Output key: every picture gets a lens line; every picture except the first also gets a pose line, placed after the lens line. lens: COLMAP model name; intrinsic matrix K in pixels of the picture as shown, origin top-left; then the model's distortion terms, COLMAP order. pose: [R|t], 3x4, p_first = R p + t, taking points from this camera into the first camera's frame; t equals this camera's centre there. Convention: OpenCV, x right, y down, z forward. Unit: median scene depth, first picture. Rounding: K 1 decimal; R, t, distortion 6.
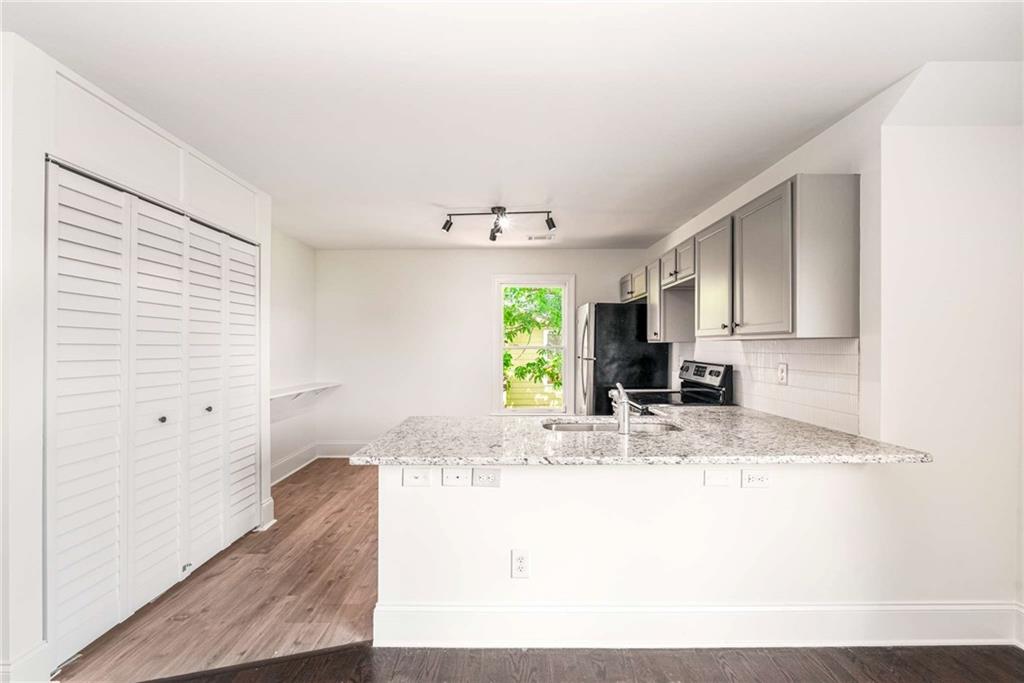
lens RADIAL K [[449.6, 0, 507.5], [0, 449.6, 346.9], [0, 0, 1]] dist [-0.003200, 0.000090]
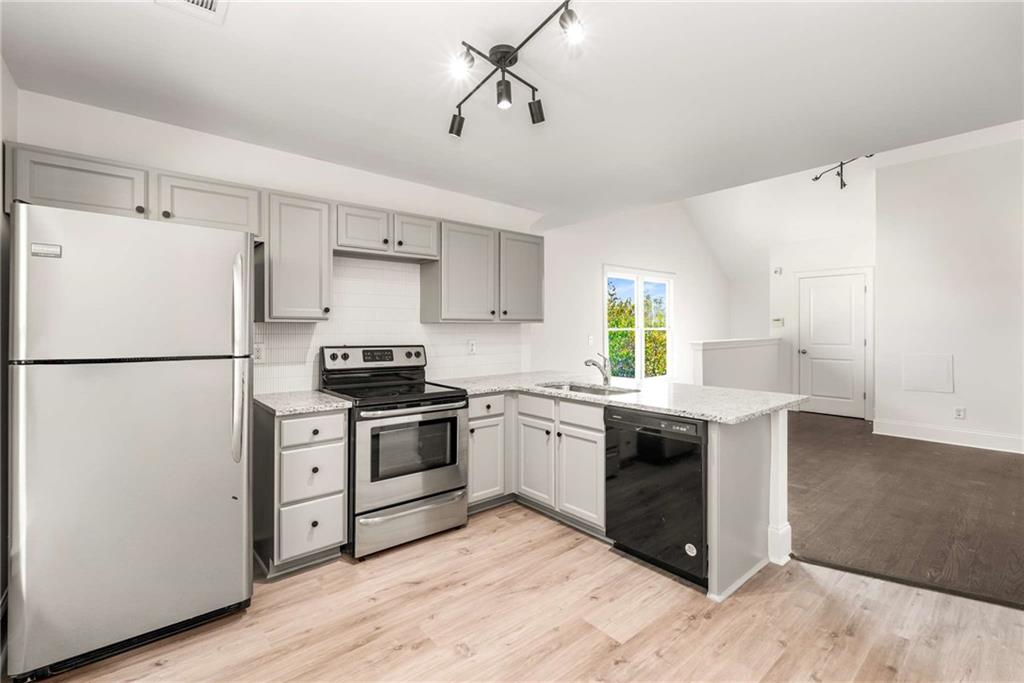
lens RADIAL K [[450.1, 0, 510.0], [0, 450.1, 328.4], [0, 0, 1]] dist [-0.000109, -0.000017]
pose [[-0.641136, 0.000547, 0.767427, -0.533262], [-0.000651, 0.999999, -0.001257, 0.001203], [-0.767427, -0.001306, -0.641135, 1.687674]]
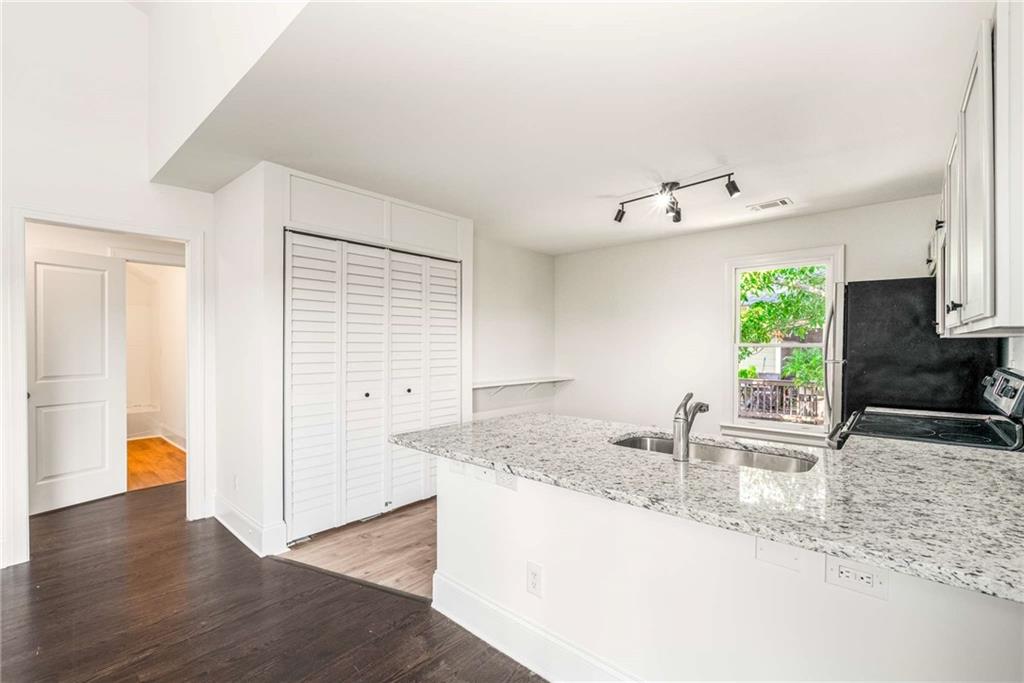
lens RADIAL K [[447.5, 0, 514.5], [0, 447.5, 346.1], [0, 0, 1]] dist [-0.003215, -0.000628]
pose [[0.748028, 0.003636, -0.663657, 0.413813], [-0.001655, 0.999992, 0.003613, 0.000707], [0.663665, -0.001605, 0.748029, 0.196834]]
